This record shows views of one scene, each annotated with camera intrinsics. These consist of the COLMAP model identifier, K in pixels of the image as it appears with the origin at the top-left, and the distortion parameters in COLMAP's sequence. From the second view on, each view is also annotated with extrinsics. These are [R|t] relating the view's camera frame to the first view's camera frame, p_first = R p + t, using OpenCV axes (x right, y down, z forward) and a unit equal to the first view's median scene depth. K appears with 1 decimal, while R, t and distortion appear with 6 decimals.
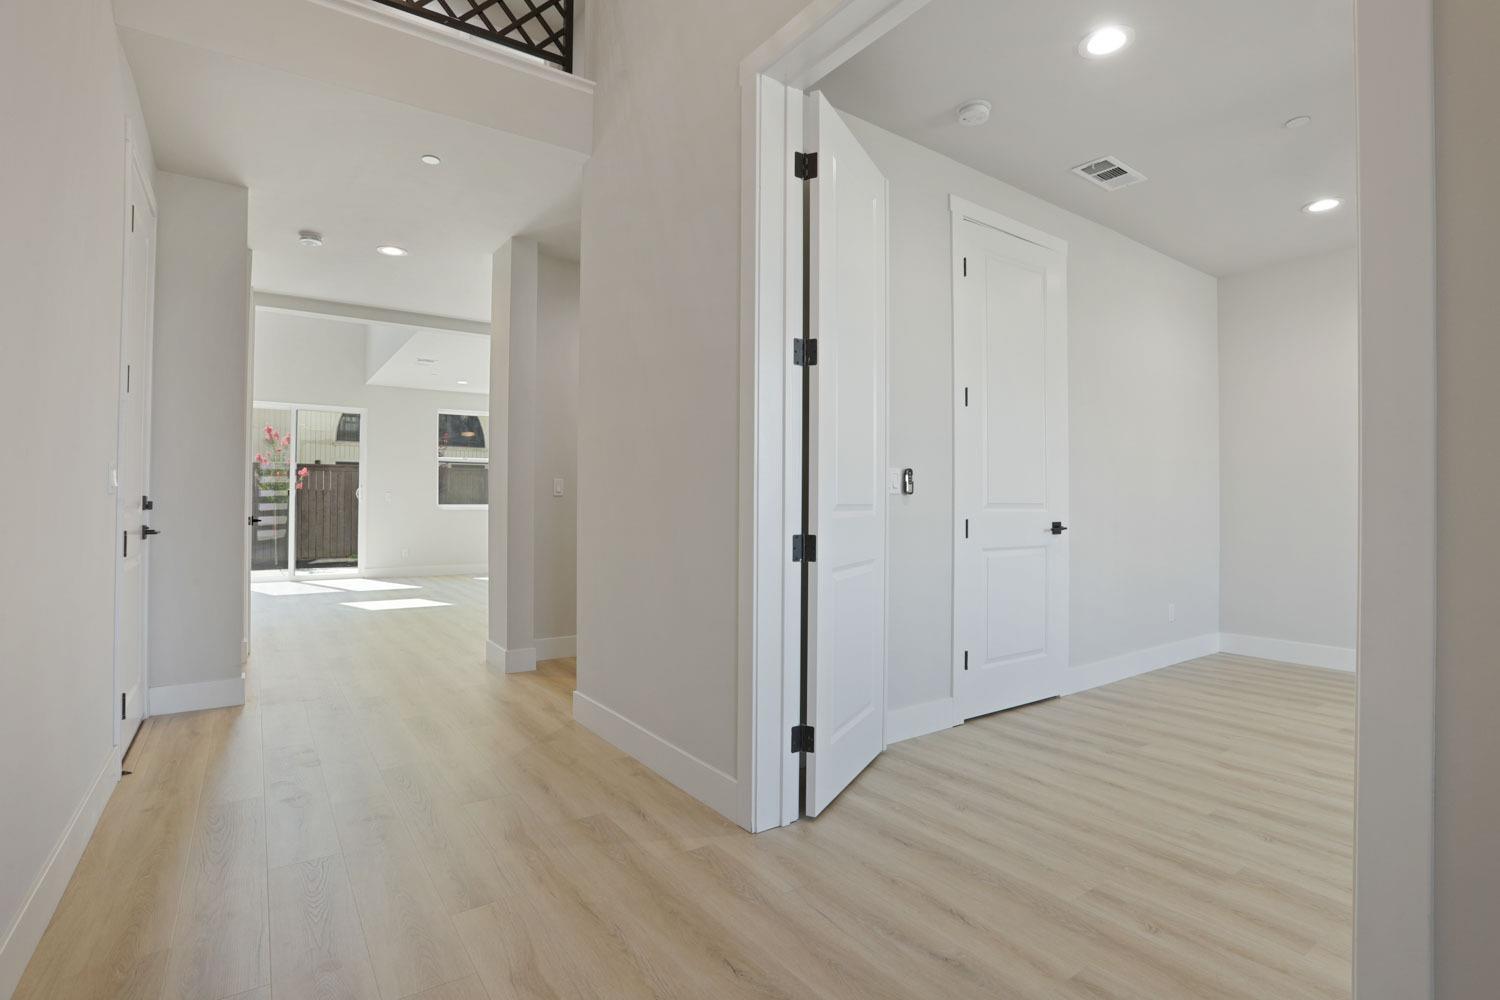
lens RADIAL K [[715.7, 0, 750.0], [0, 715.7, 500.0], [0, 0, 1]] dist [0.001029, -0.000080]
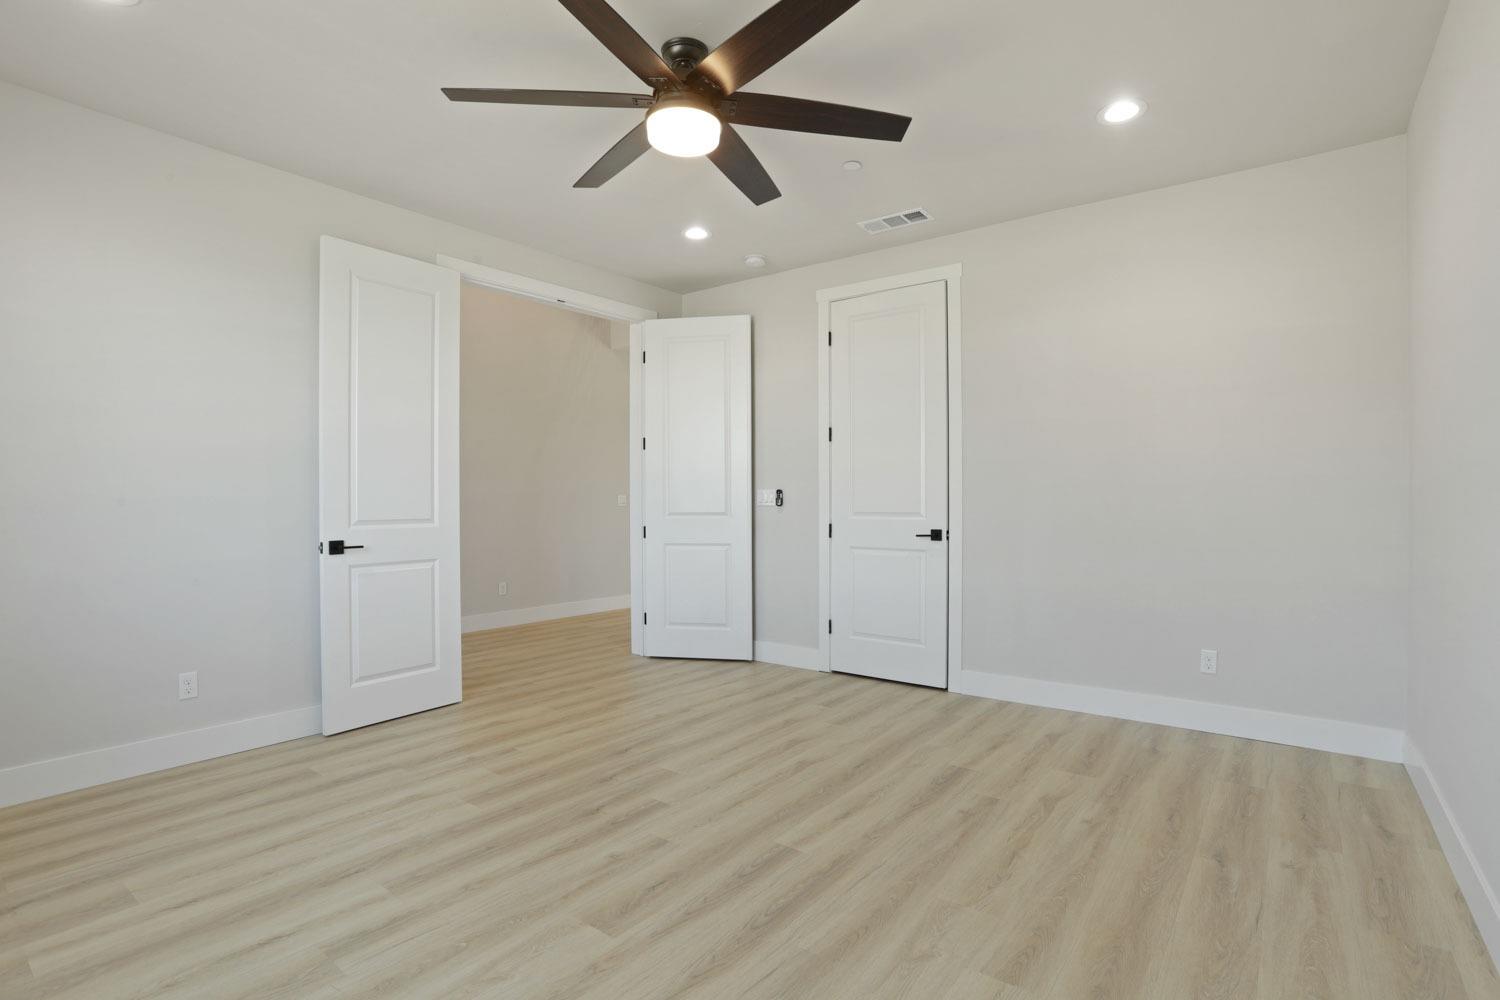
lens RADIAL K [[715.7, 0, 750.0], [0, 715.7, 500.0], [0, 0, 1]] dist [0.001029, -0.000080]
pose [[0.302585, 0.002064, -0.953120, 1.564013], [0.014073, 0.999879, 0.006634, -0.030260], [0.953018, -0.015421, 0.302519, 0.449575]]
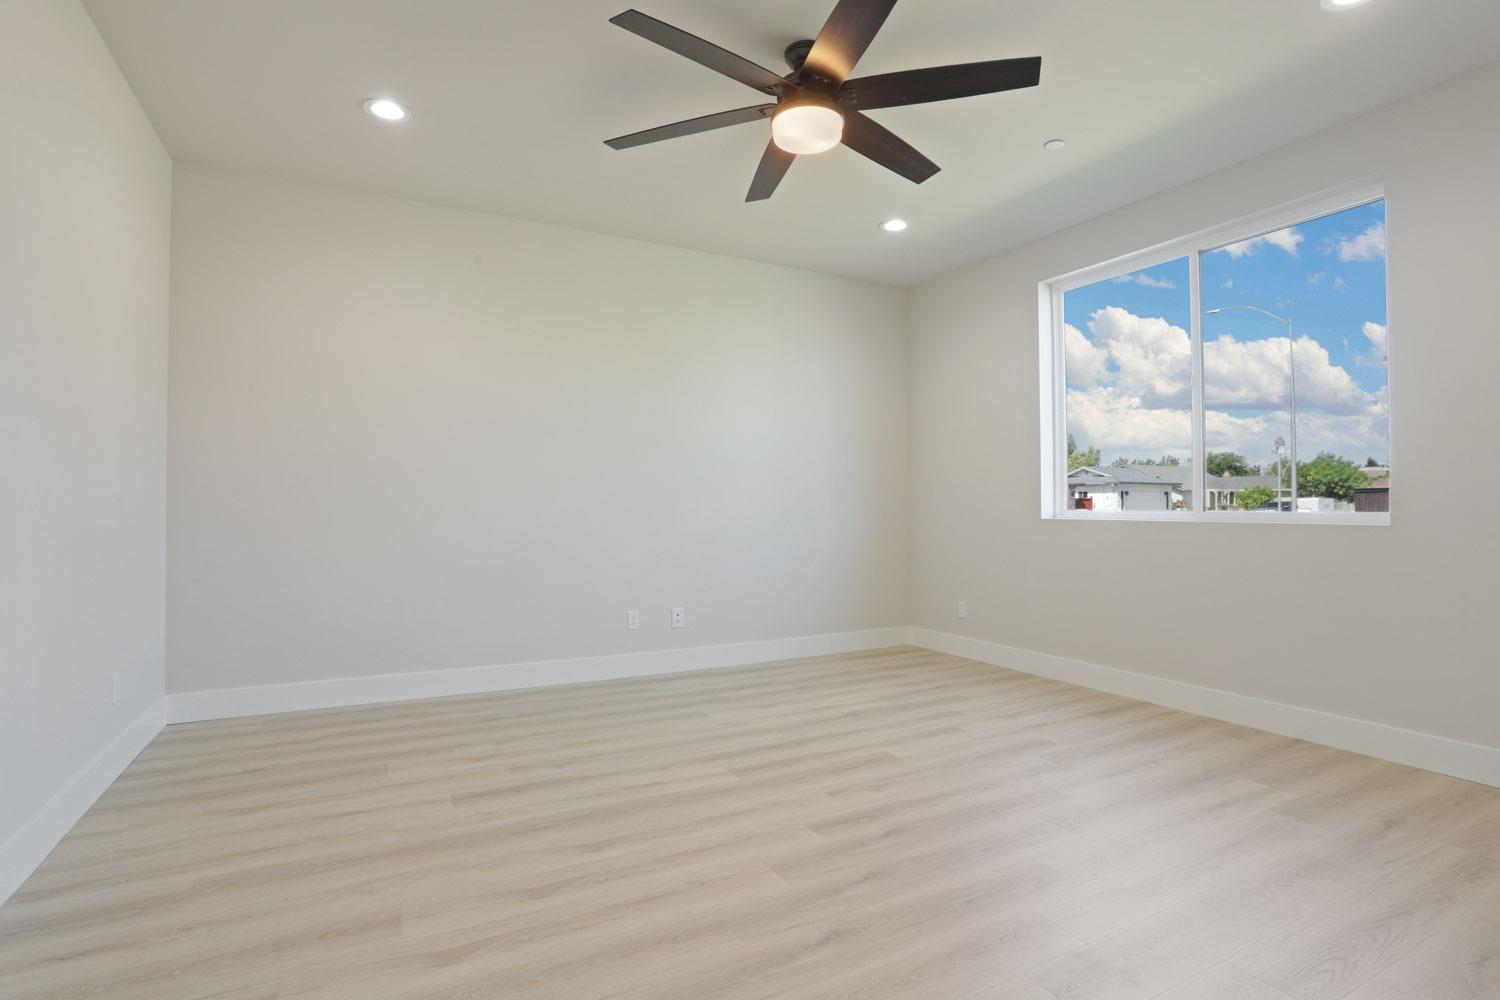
lens RADIAL K [[715.7, 0, 750.0], [0, 715.7, 500.0], [0, 0, 1]] dist [0.001029, -0.000080]
pose [[0.128247, 0.000979, 0.991742, 0.099243], [-0.011993, 0.999928, 0.000564, -0.004157], [-0.991670, -0.011967, 0.128249, 0.567453]]
